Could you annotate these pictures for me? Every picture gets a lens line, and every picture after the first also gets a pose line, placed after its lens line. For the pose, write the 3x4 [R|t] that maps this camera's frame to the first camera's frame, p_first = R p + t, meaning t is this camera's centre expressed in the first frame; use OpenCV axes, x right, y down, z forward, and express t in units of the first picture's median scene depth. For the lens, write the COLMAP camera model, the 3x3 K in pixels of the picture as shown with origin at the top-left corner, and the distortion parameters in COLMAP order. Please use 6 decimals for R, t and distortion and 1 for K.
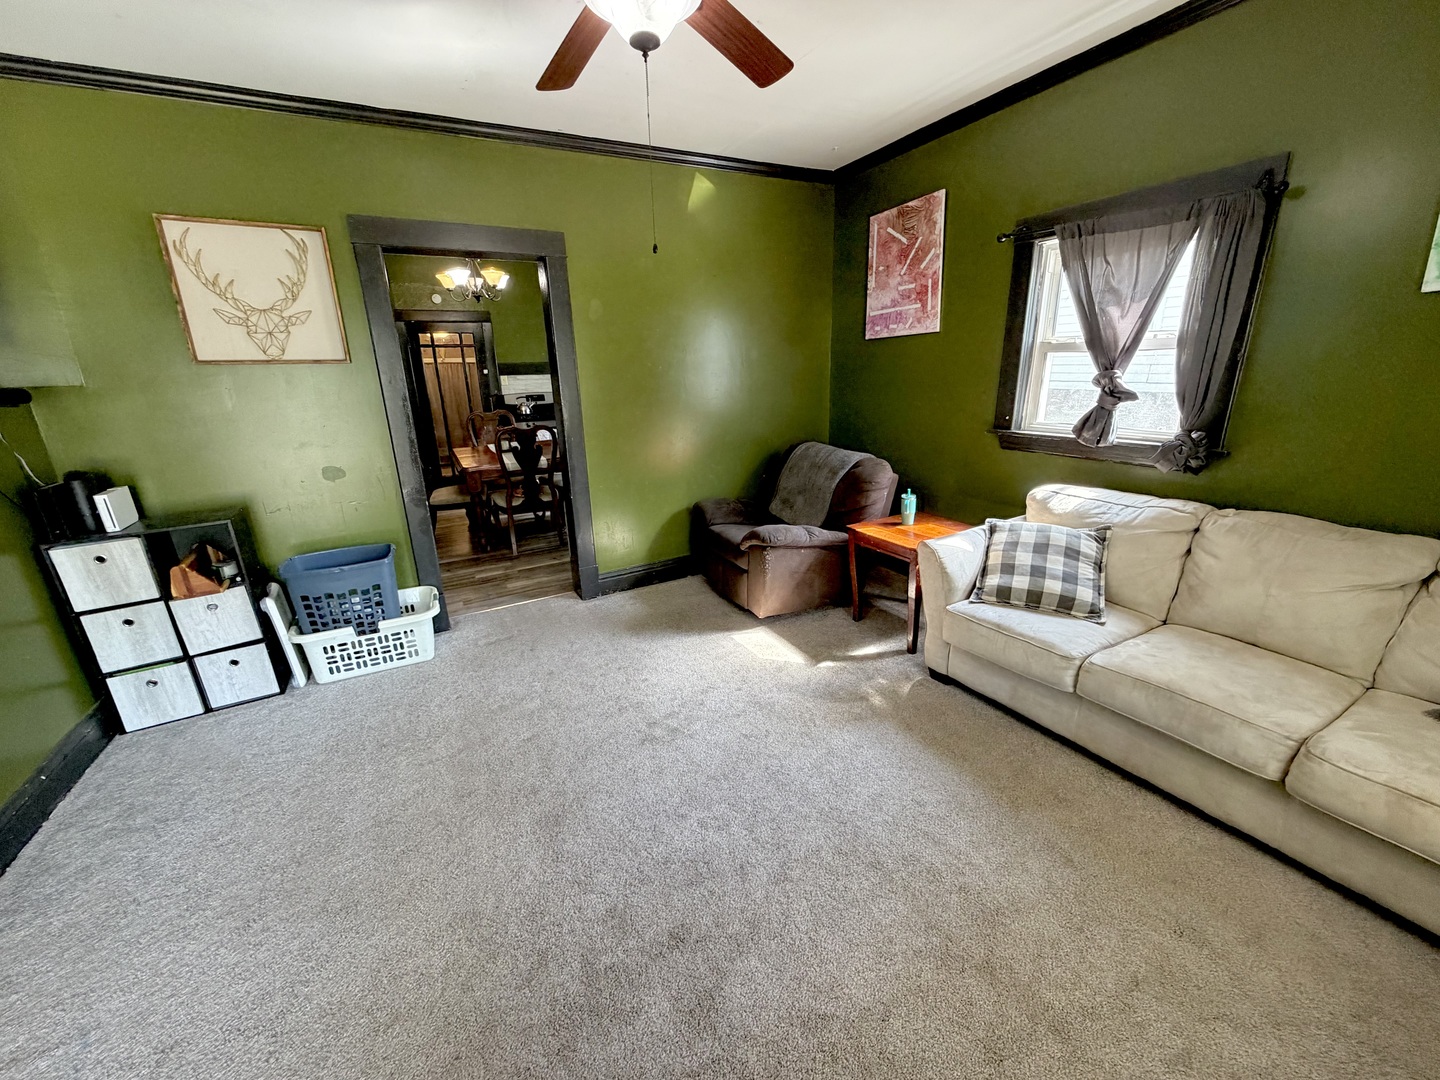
lens RADIAL K [[571.8, 0, 717.7], [0, 571.8, 542.4], [0, 0, 1]] dist [-0.000725, -0.000220]
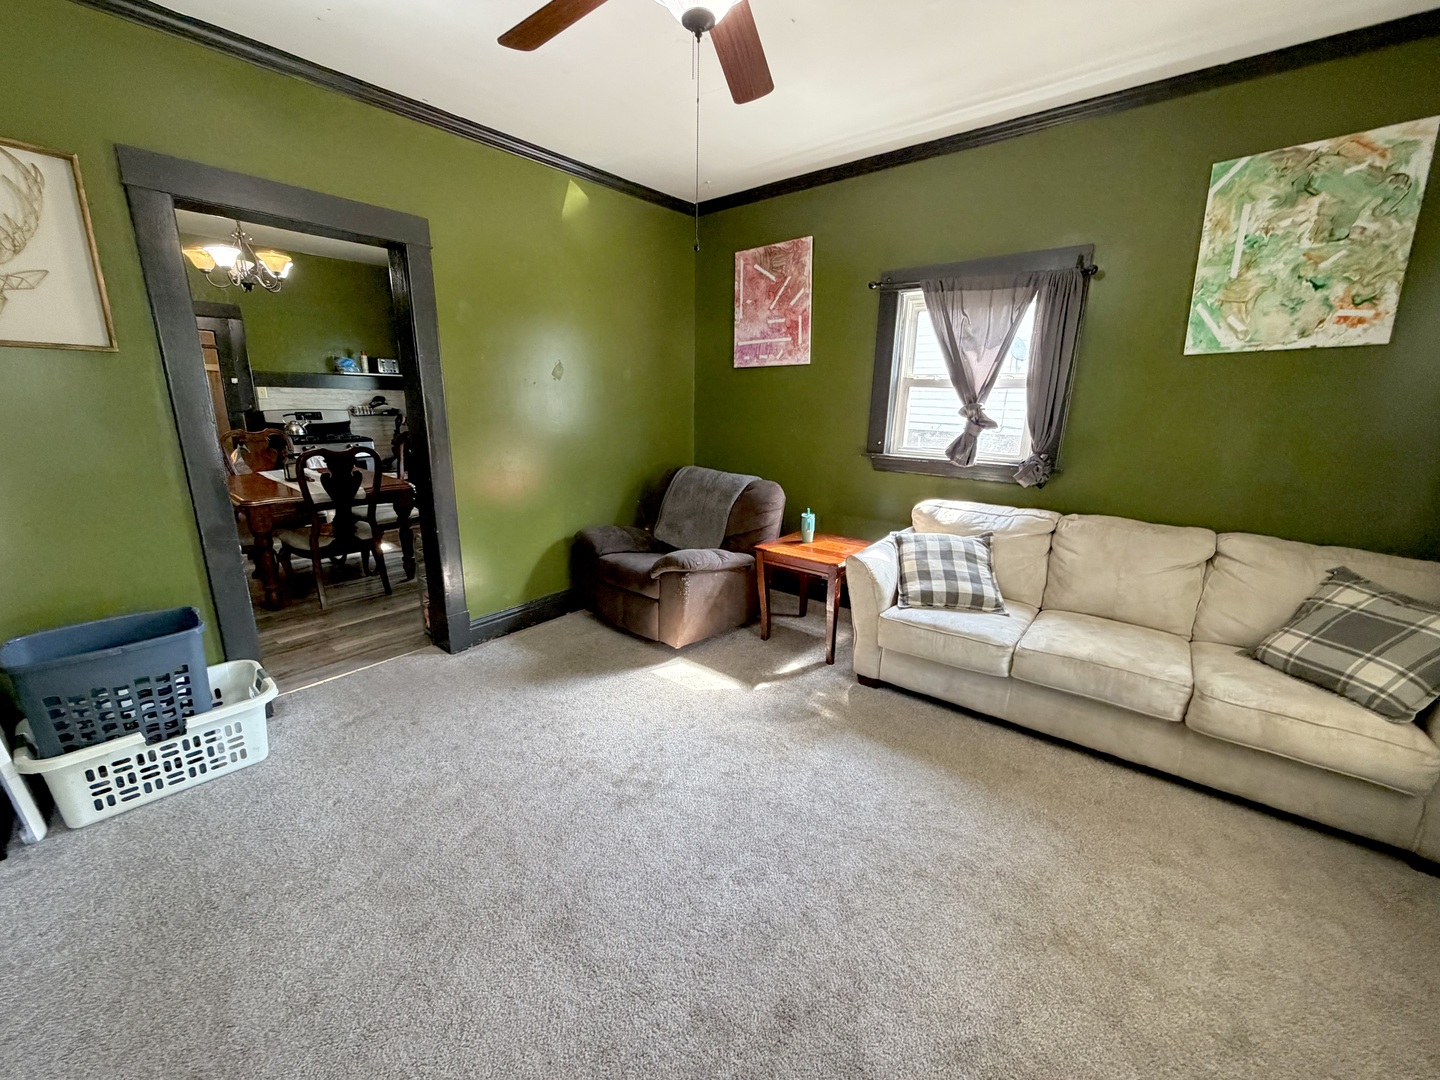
lens RADIAL K [[571.8, 0, 717.7], [0, 571.8, 542.4], [0, 0, 1]] dist [-0.000725, -0.000220]
pose [[0.925069, -0.052282, 0.376183, -0.240044], [0.070939, 0.996834, -0.035907, -0.005209], [-0.373114, 0.059902, 0.925850, 0.095566]]
